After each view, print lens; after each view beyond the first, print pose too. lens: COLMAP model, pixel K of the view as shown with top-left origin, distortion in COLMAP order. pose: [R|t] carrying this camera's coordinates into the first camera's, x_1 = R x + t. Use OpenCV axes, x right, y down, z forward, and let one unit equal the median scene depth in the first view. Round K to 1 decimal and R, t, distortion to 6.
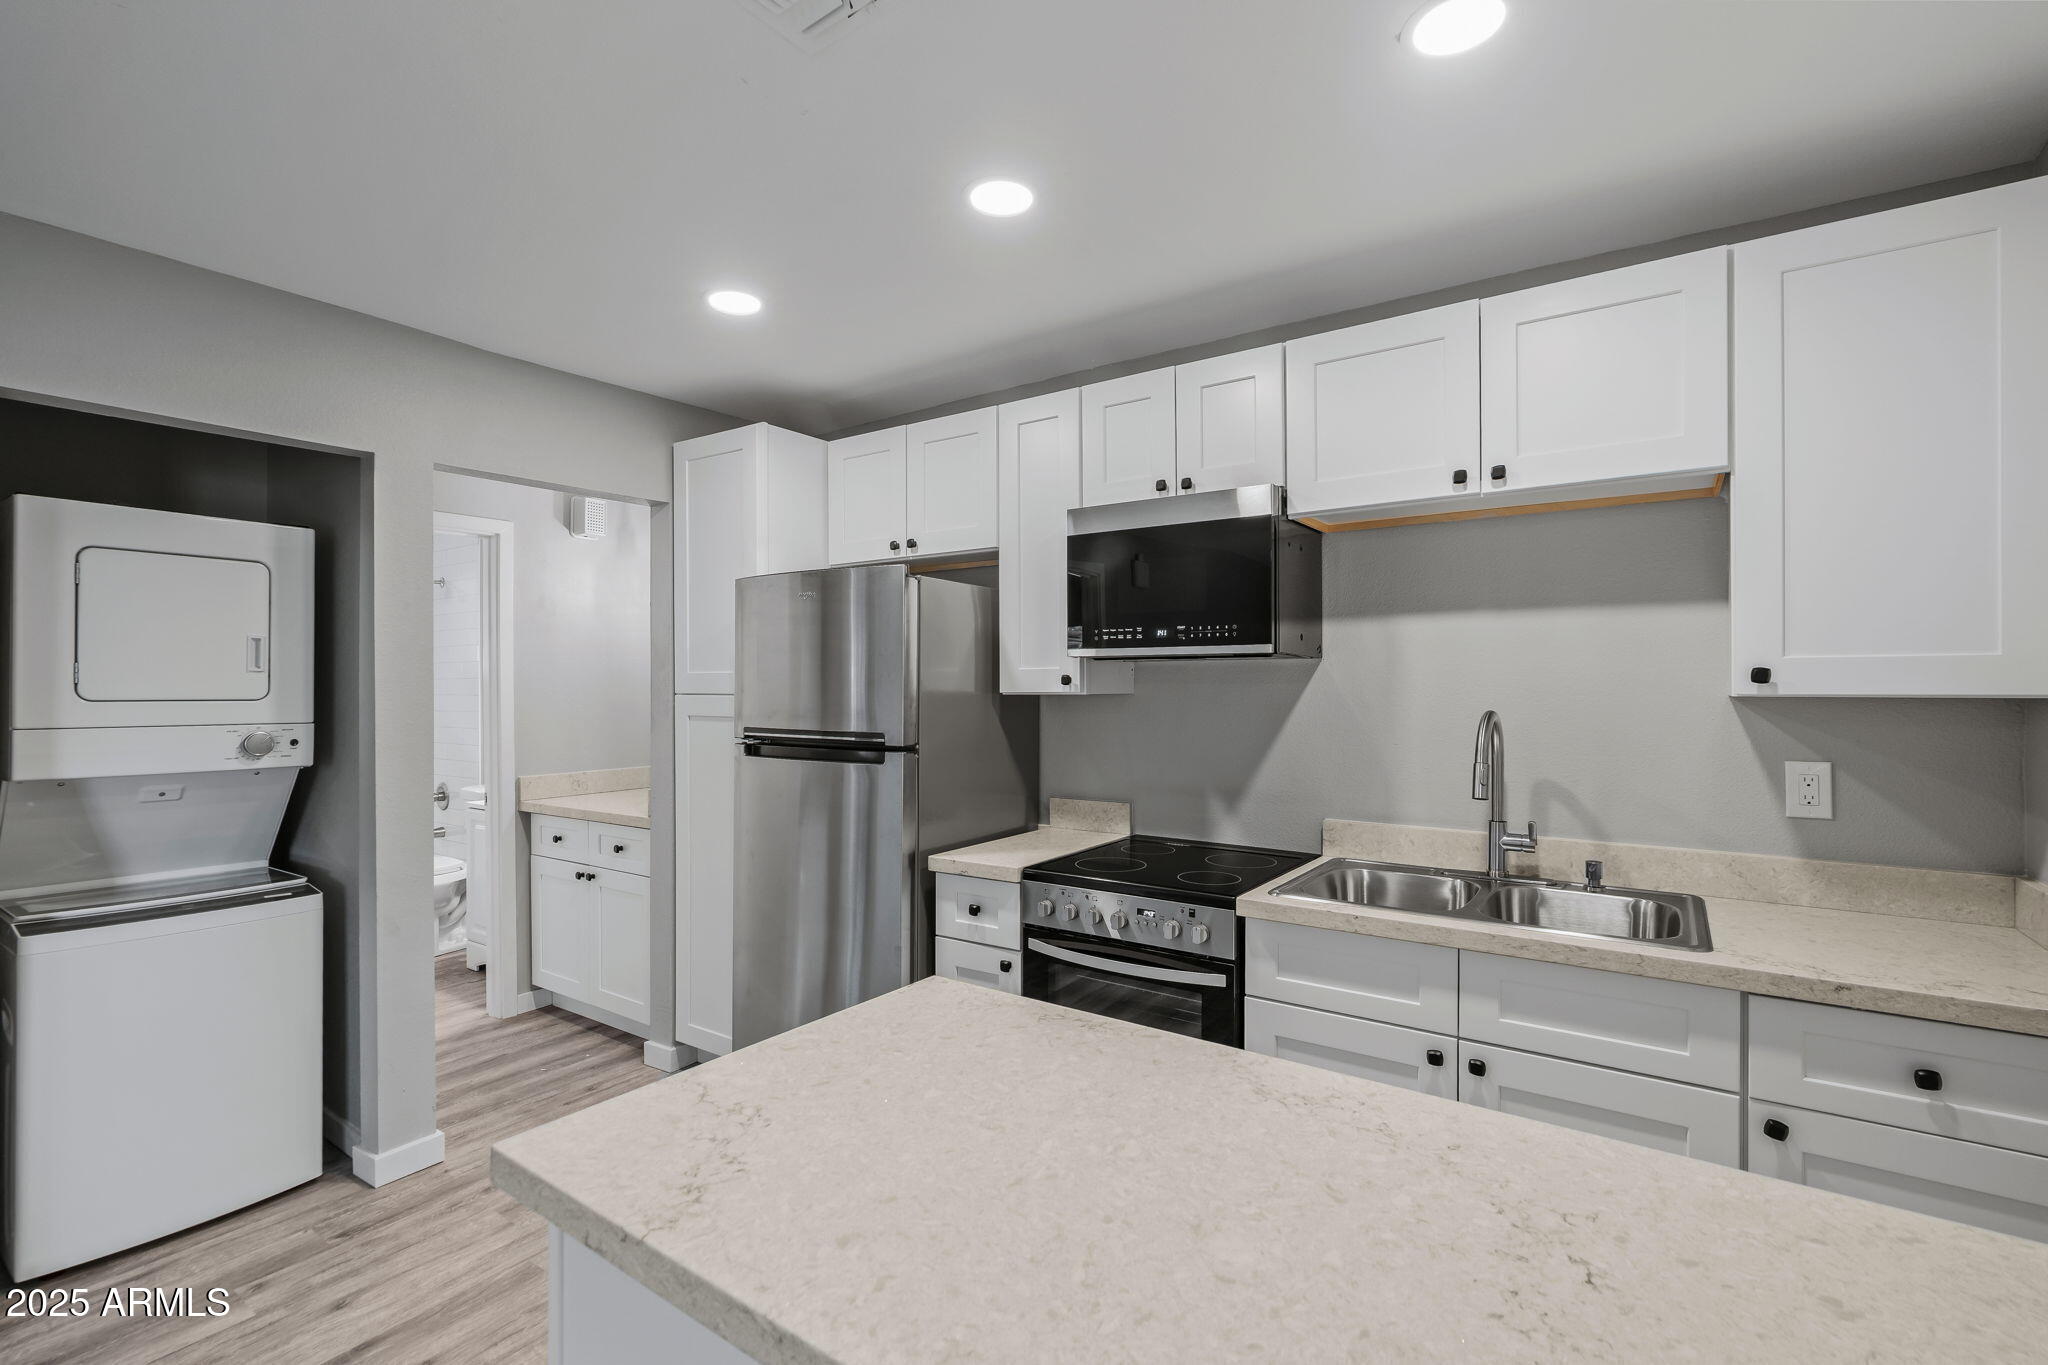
lens RADIAL K [[929.5, 0, 1024.0], [0, 929.5, 682.5], [0, 0, 1]] dist [0.001486, 0.000677]
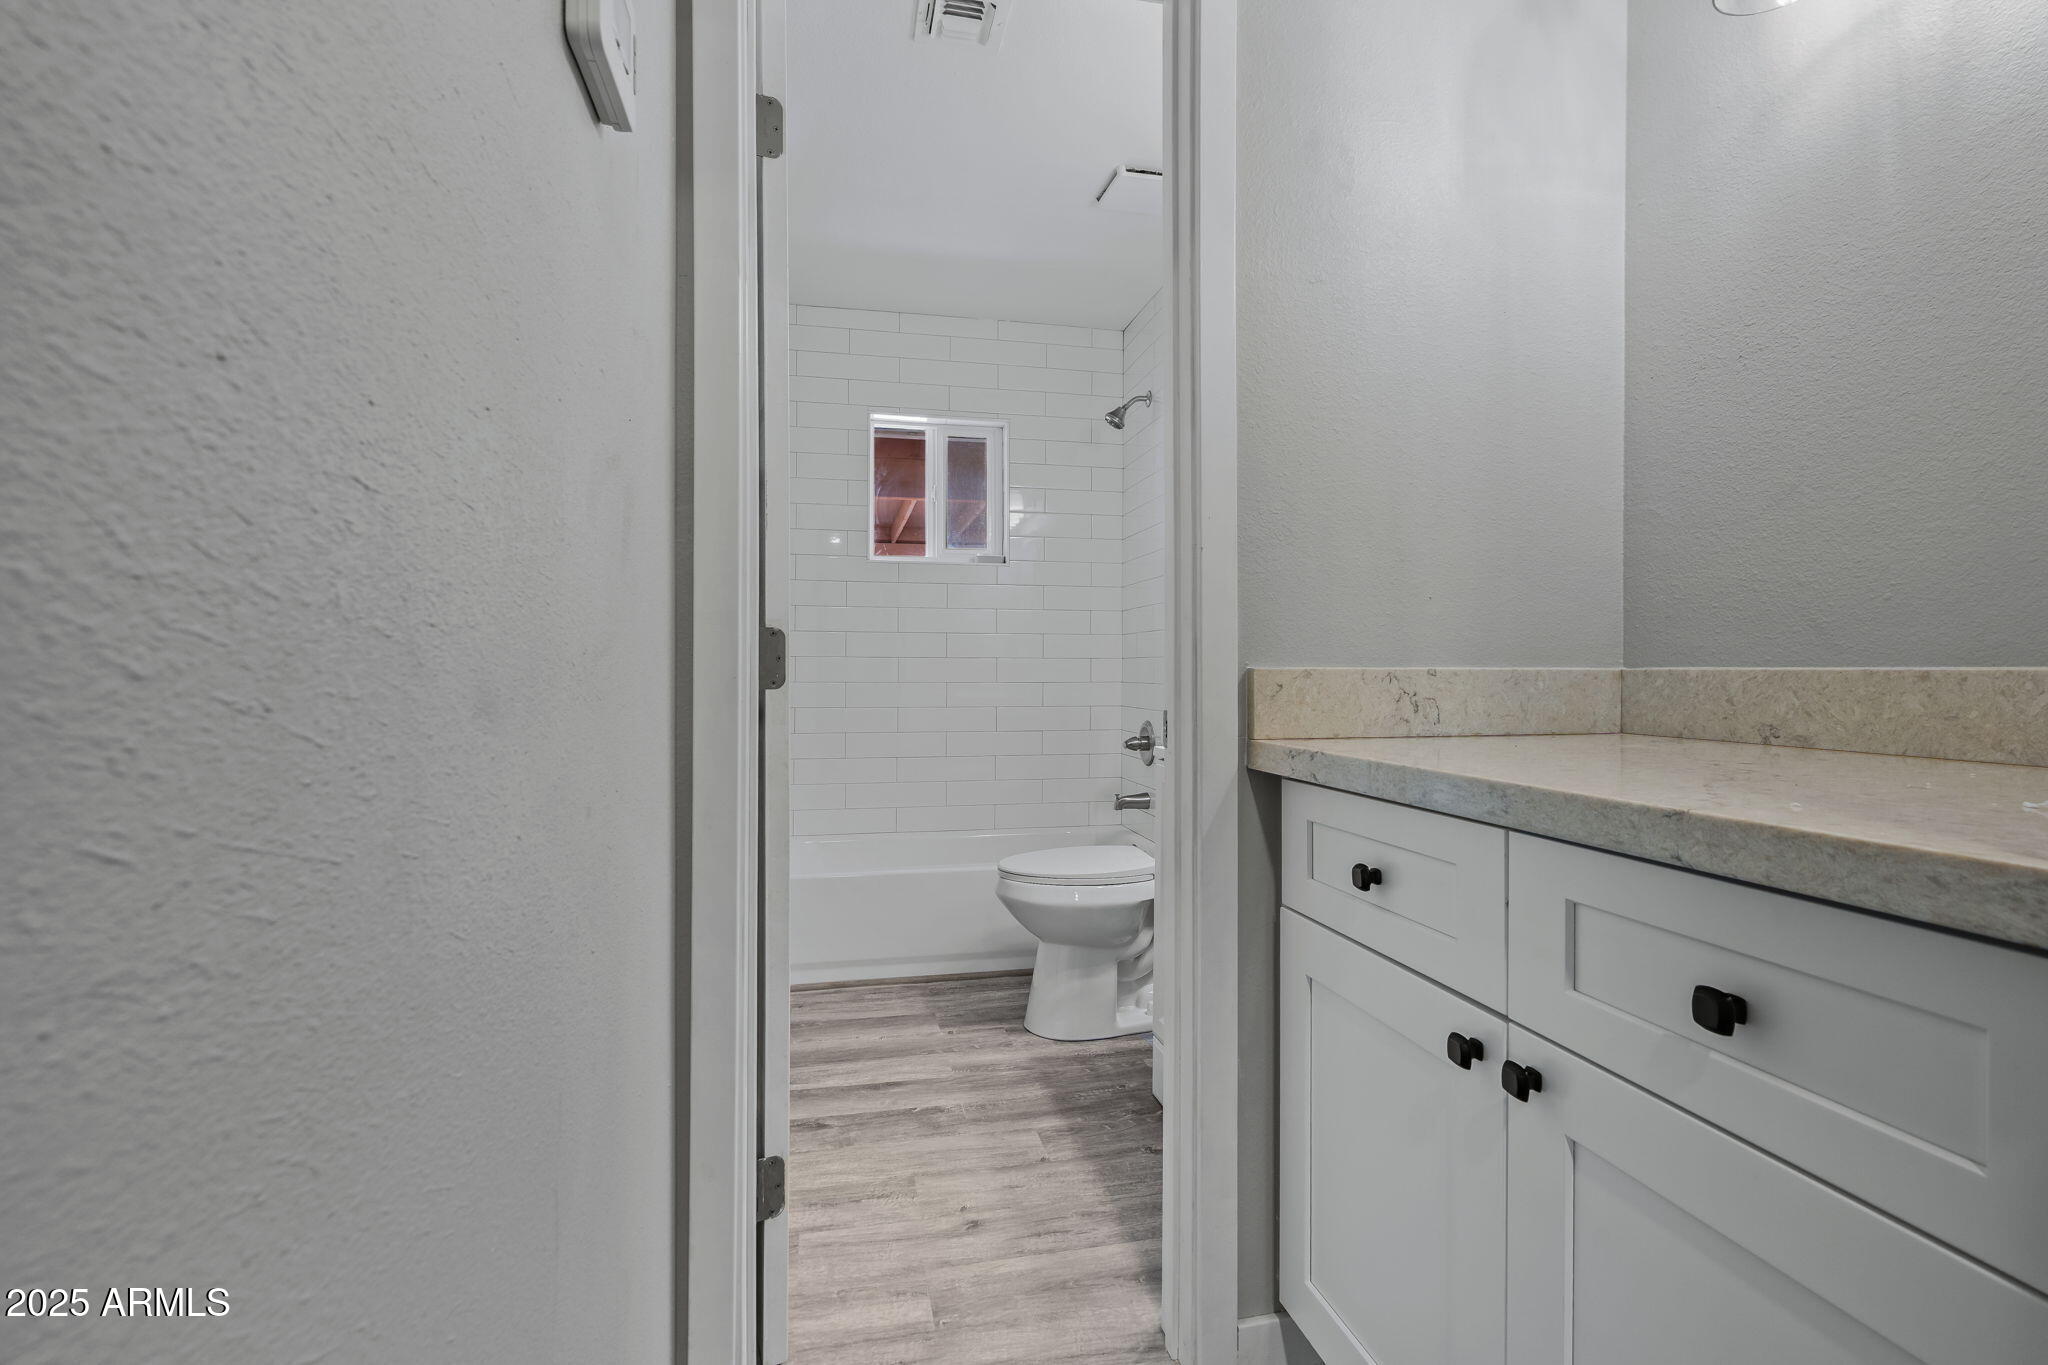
lens RADIAL K [[969.3, 0, 1031.2], [0, 969.3, 688.6], [0, 0, 1]] dist [0.002106, 0.001277]
pose [[0.742610, 0.022041, -0.669361, -0.375339], [-0.004440, 0.999598, 0.027989, 0.101578], [0.669709, -0.017813, 0.742410, 0.701928]]
